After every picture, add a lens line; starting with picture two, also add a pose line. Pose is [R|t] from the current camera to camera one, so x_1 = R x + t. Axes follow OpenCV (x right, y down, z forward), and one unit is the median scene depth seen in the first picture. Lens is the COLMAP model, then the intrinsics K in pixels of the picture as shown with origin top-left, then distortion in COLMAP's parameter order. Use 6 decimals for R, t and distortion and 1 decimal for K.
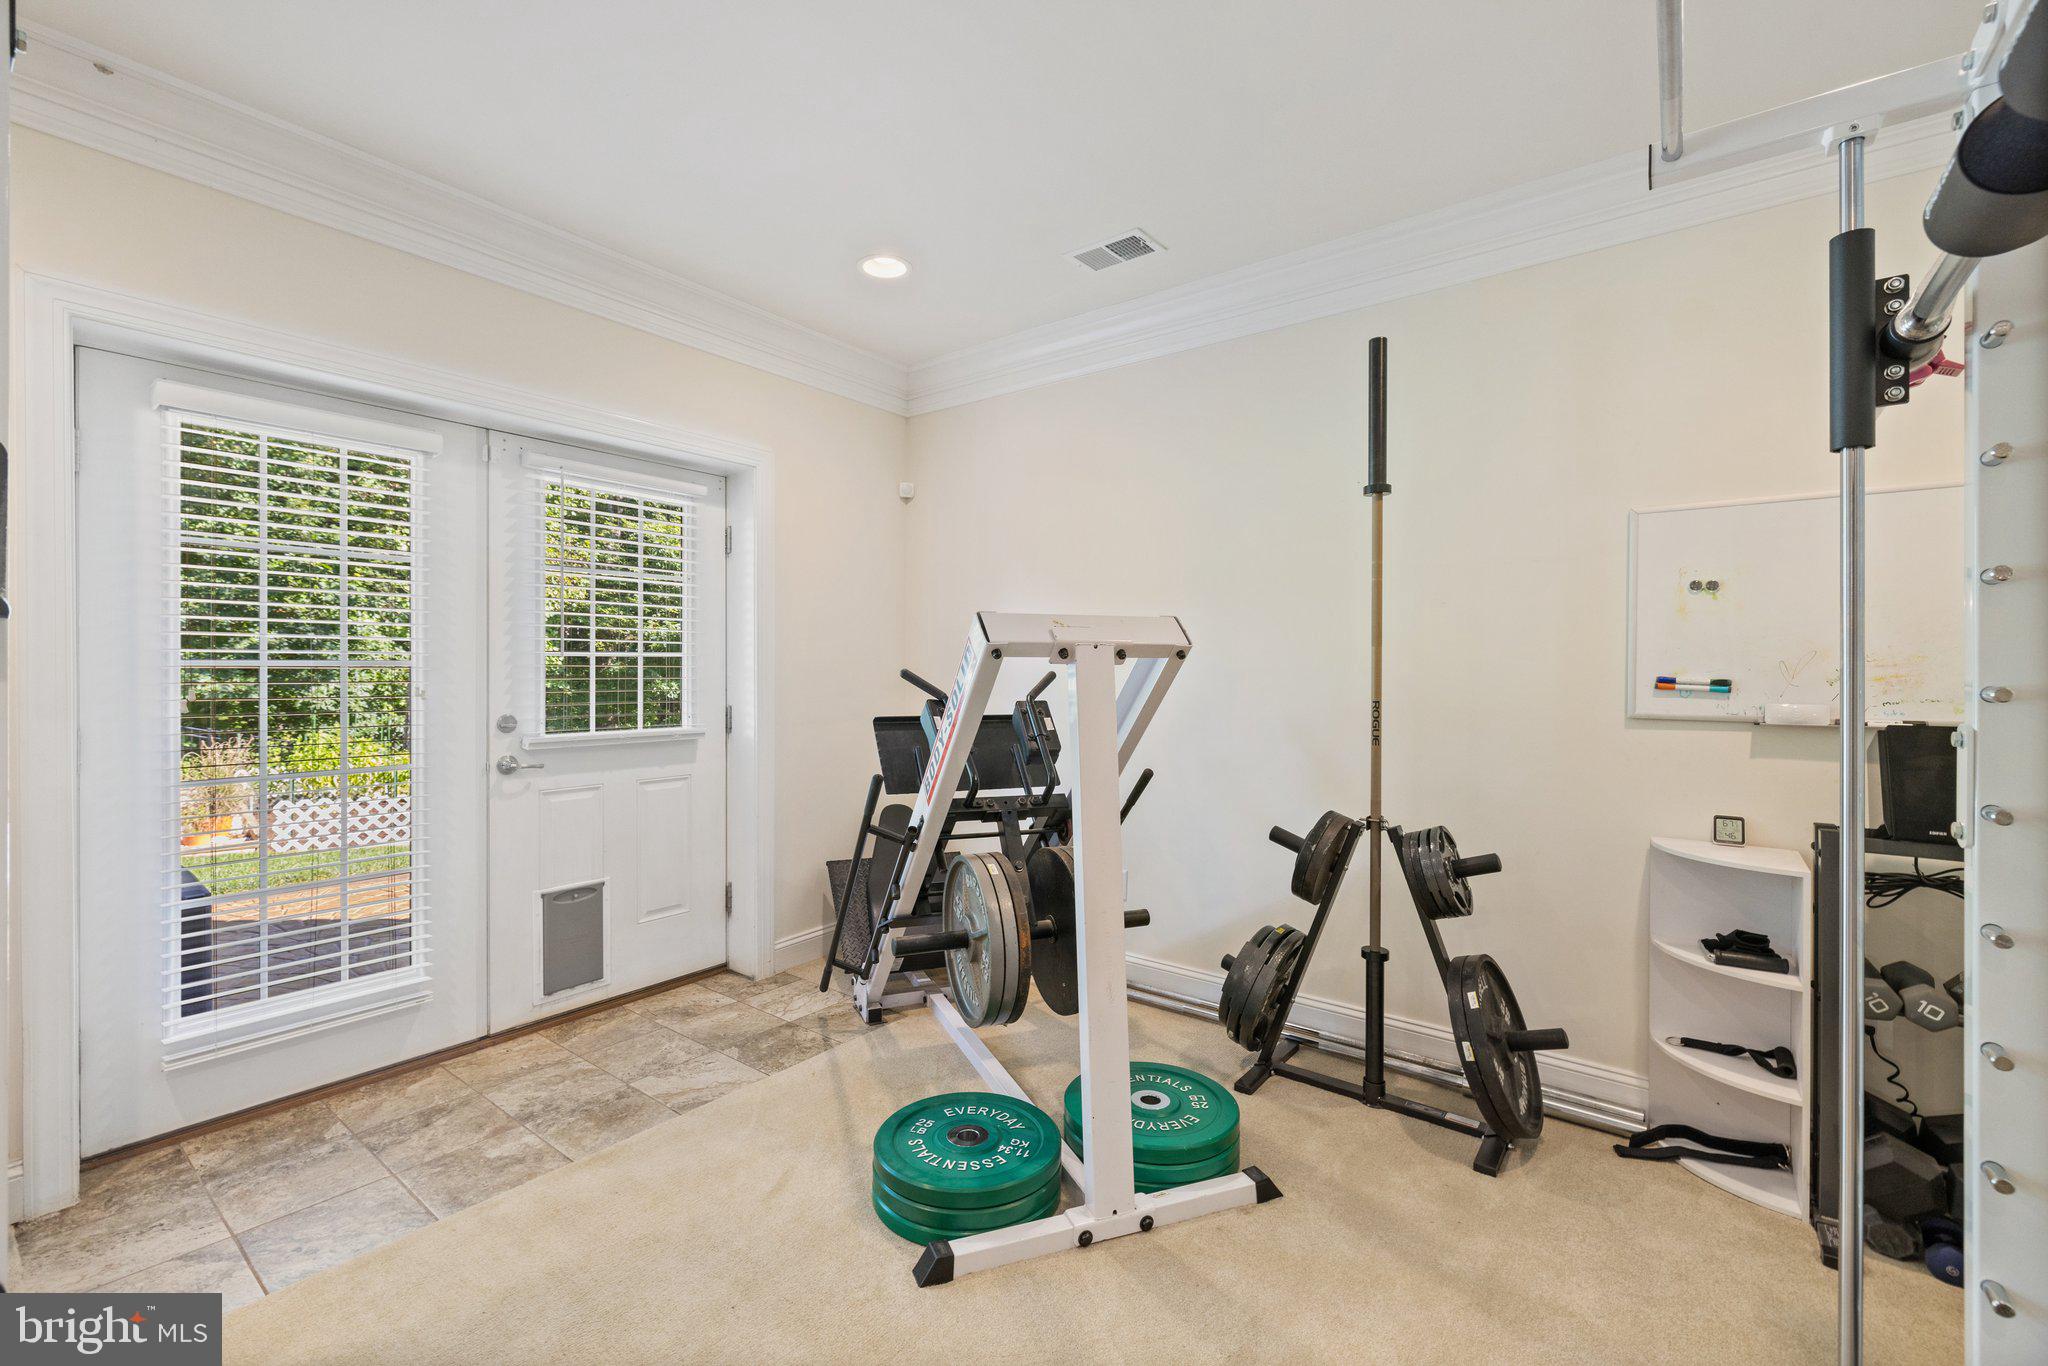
lens RADIAL K [[867.3, 0, 985.3], [0, 867.3, 670.8], [0, 0, 1]] dist [0.001848, -0.000381]
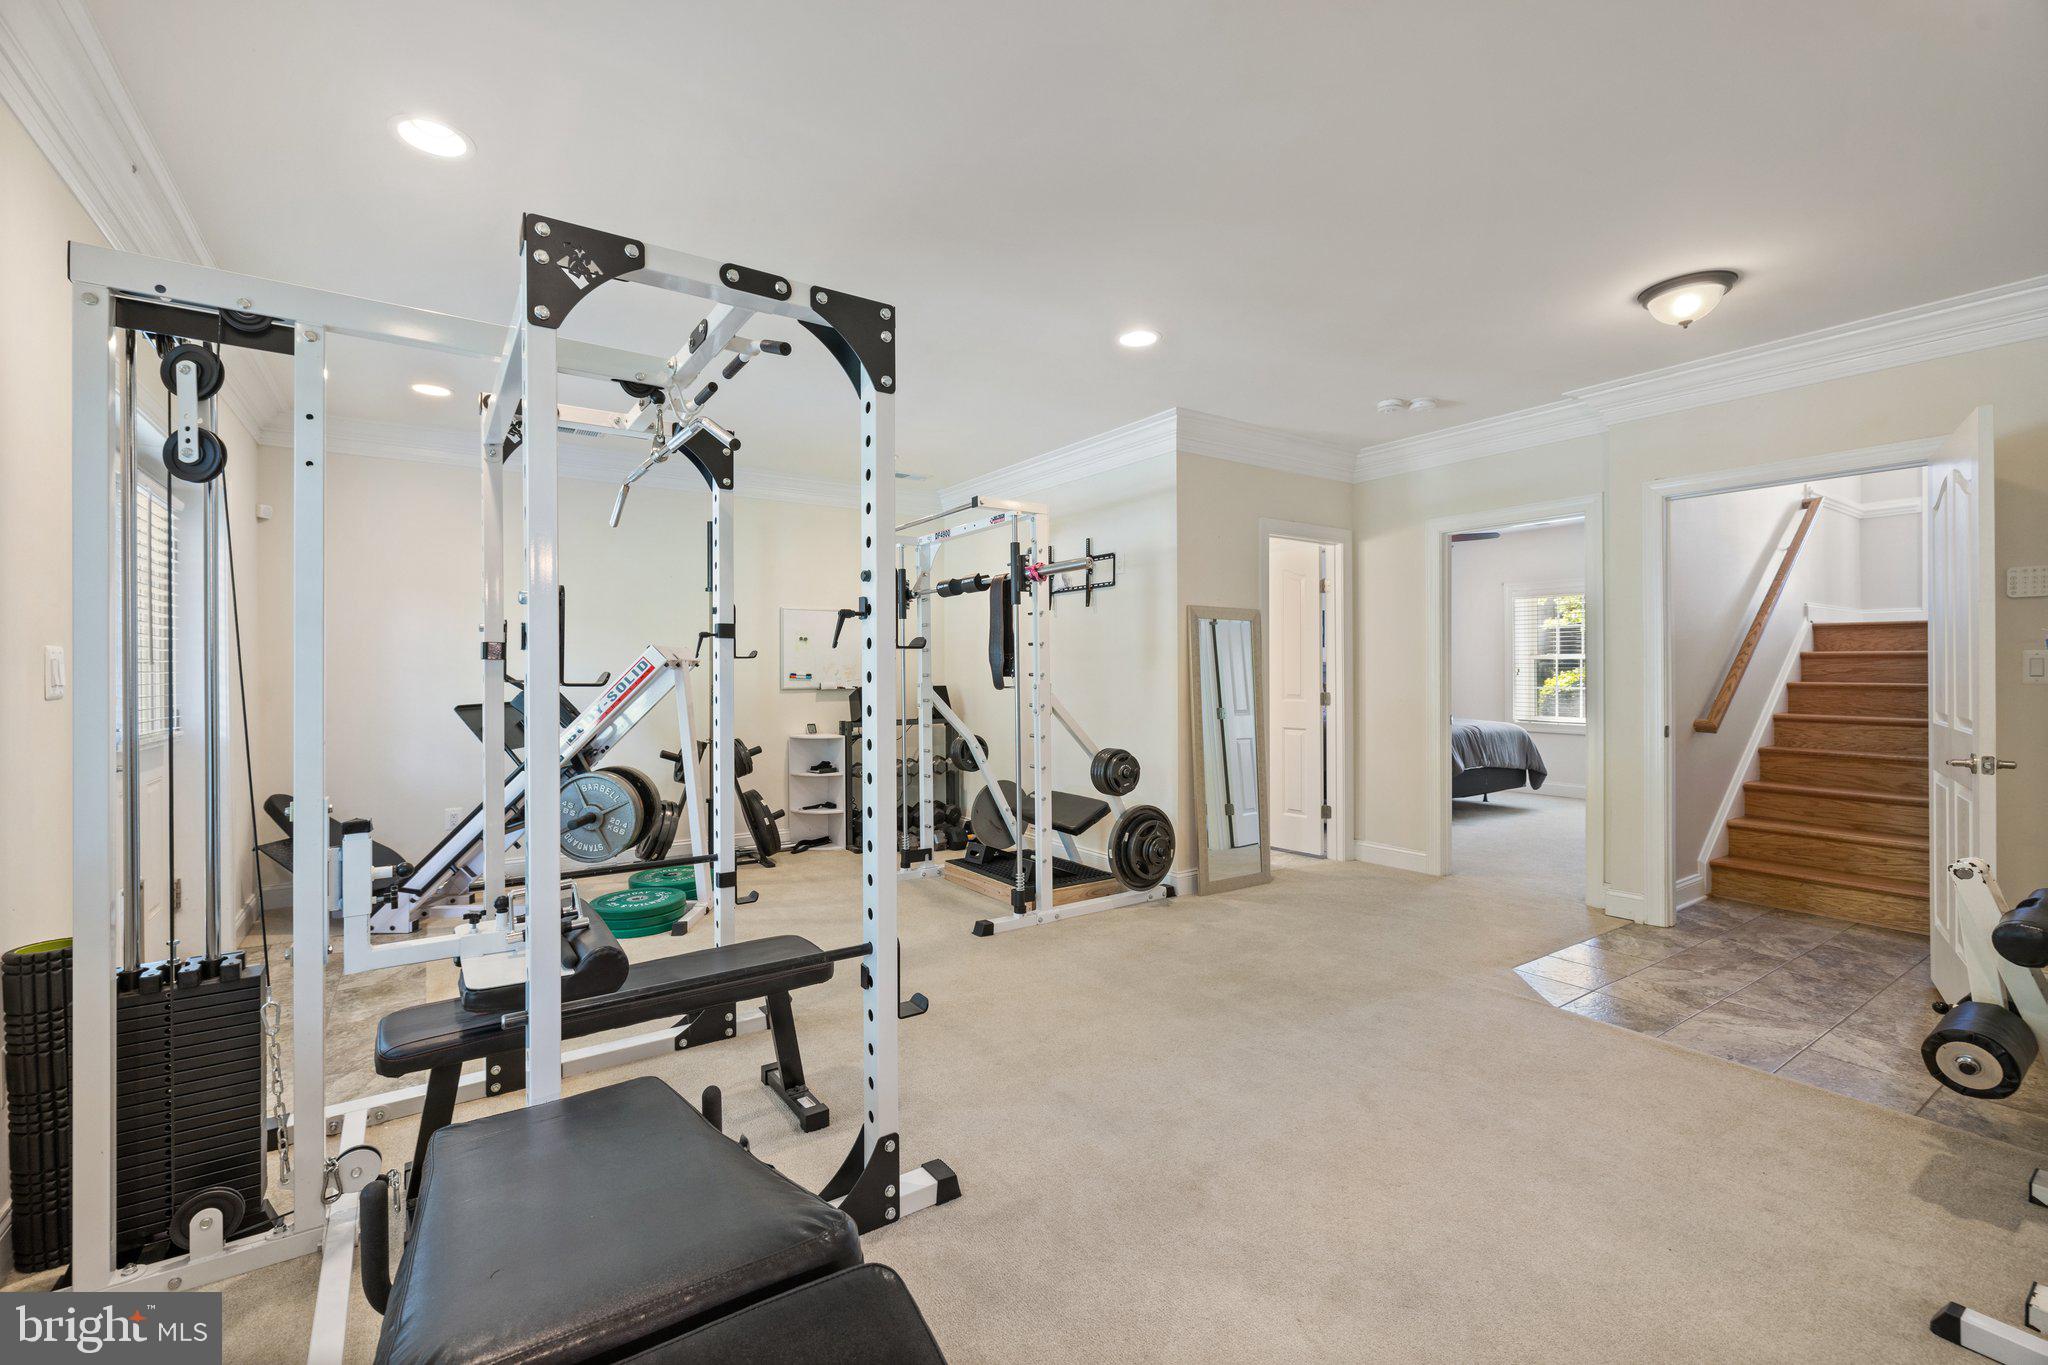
lens RADIAL K [[867.3, 0, 1019.9], [0, 867.3, 672.8], [0, 0, 1]] dist [0.001848, -0.000381]
pose [[0.287520, -0.005395, 0.957759, -1.315474], [0.012215, 0.999923, 0.001966, 0.008369], [-0.957697, 0.011134, 0.287564, -0.348747]]
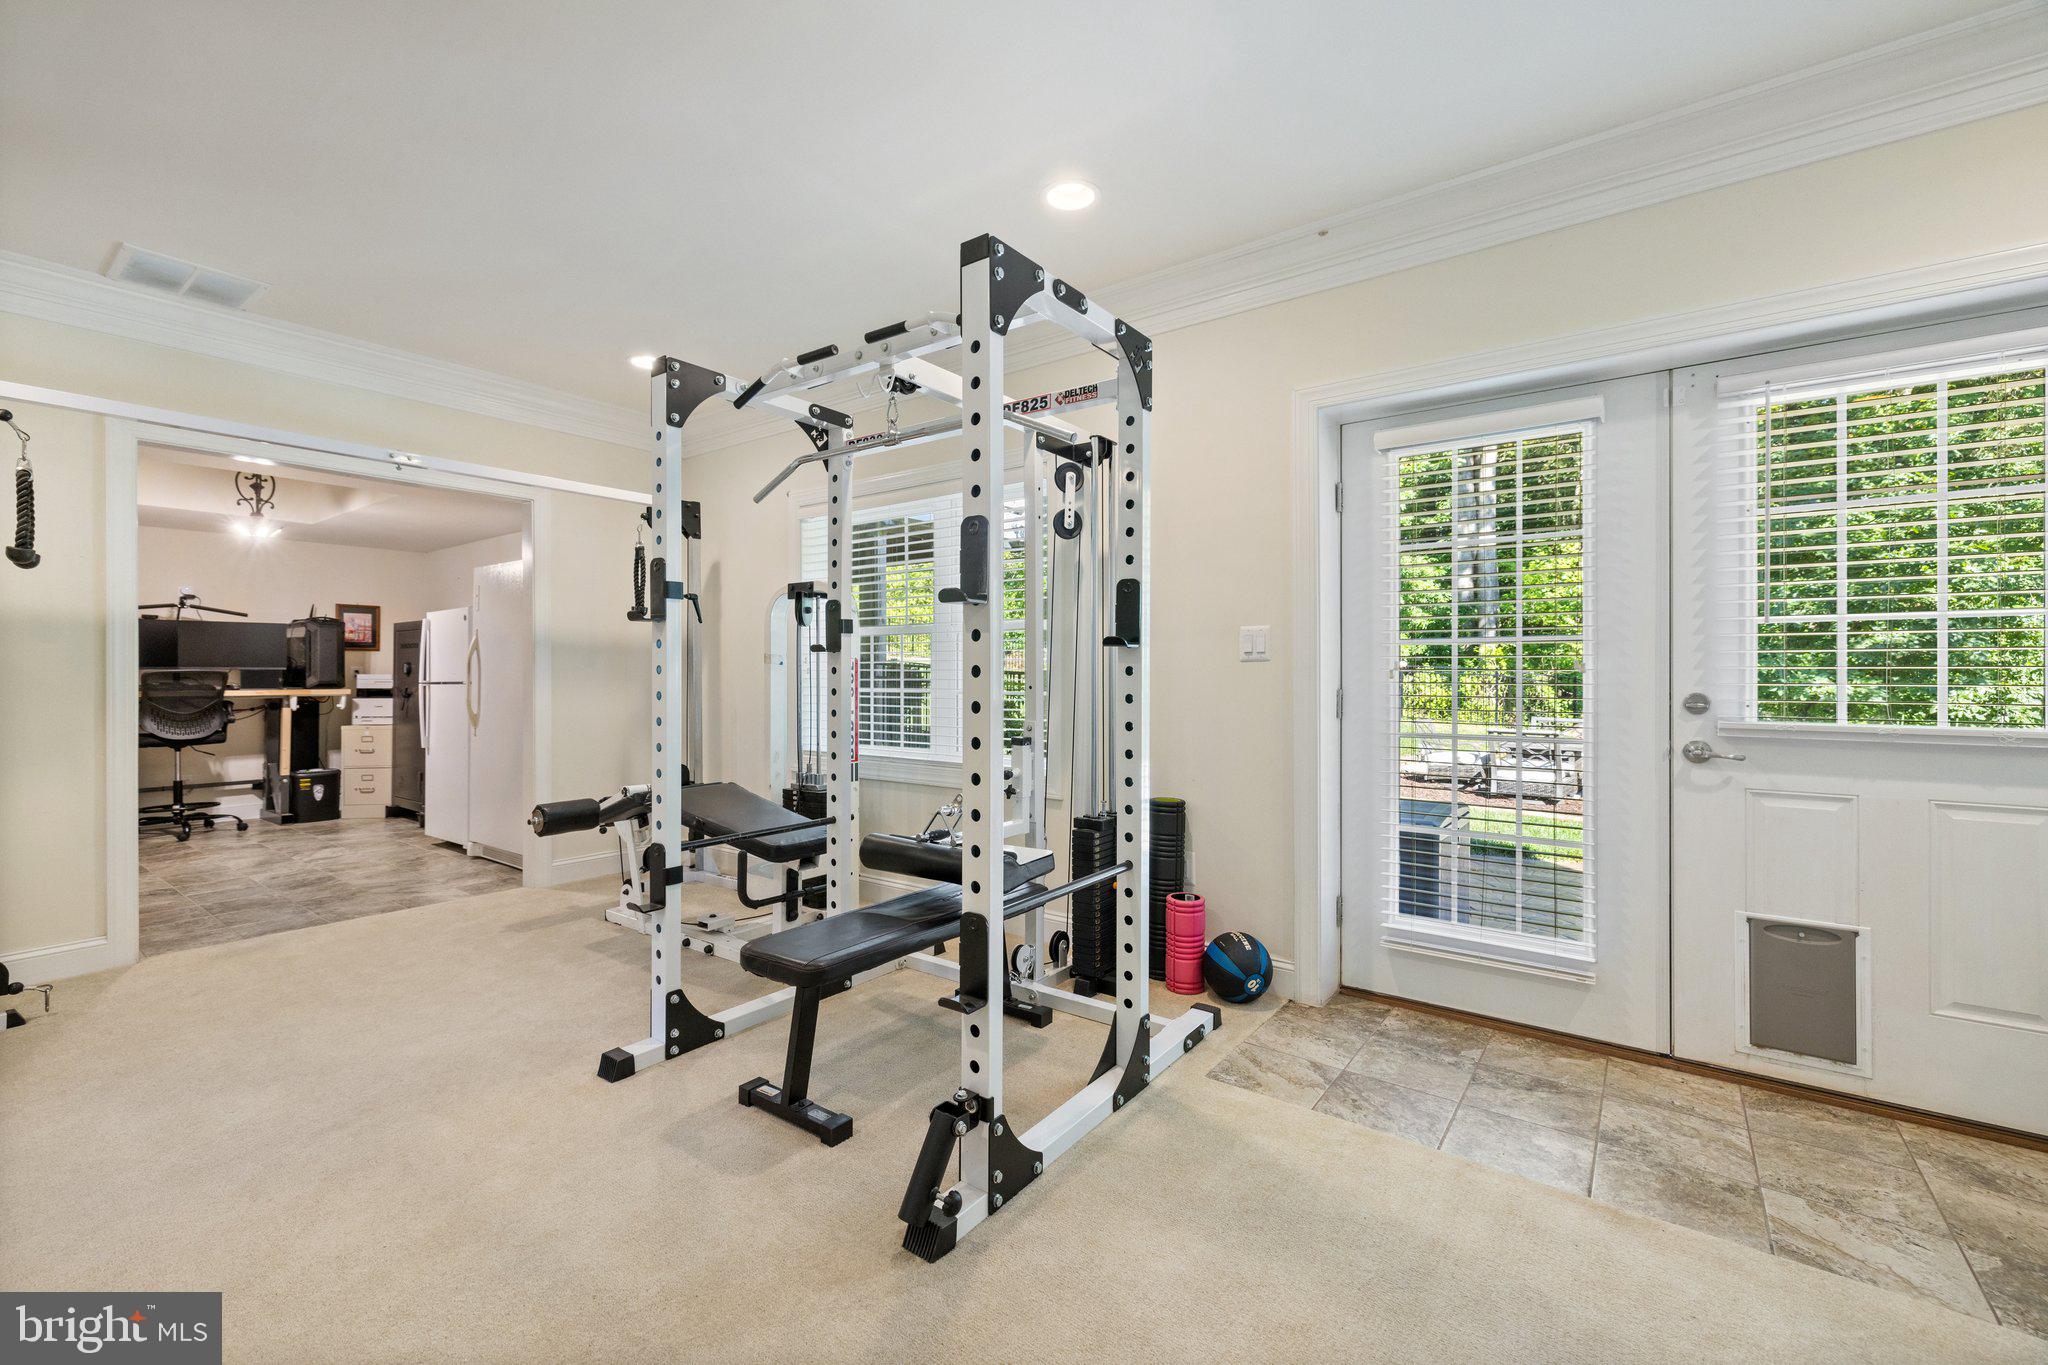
lens RADIAL K [[867.3, 0, 1013.7], [0, 867.3, 666.7], [0, 0, 1]] dist [0.001848, -0.000381]
pose [[0.025387, -0.009677, -0.999631, 0.311214], [-0.003700, 0.999945, -0.009774, 0.038055], [0.999671, 0.003946, 0.025349, 0.326436]]
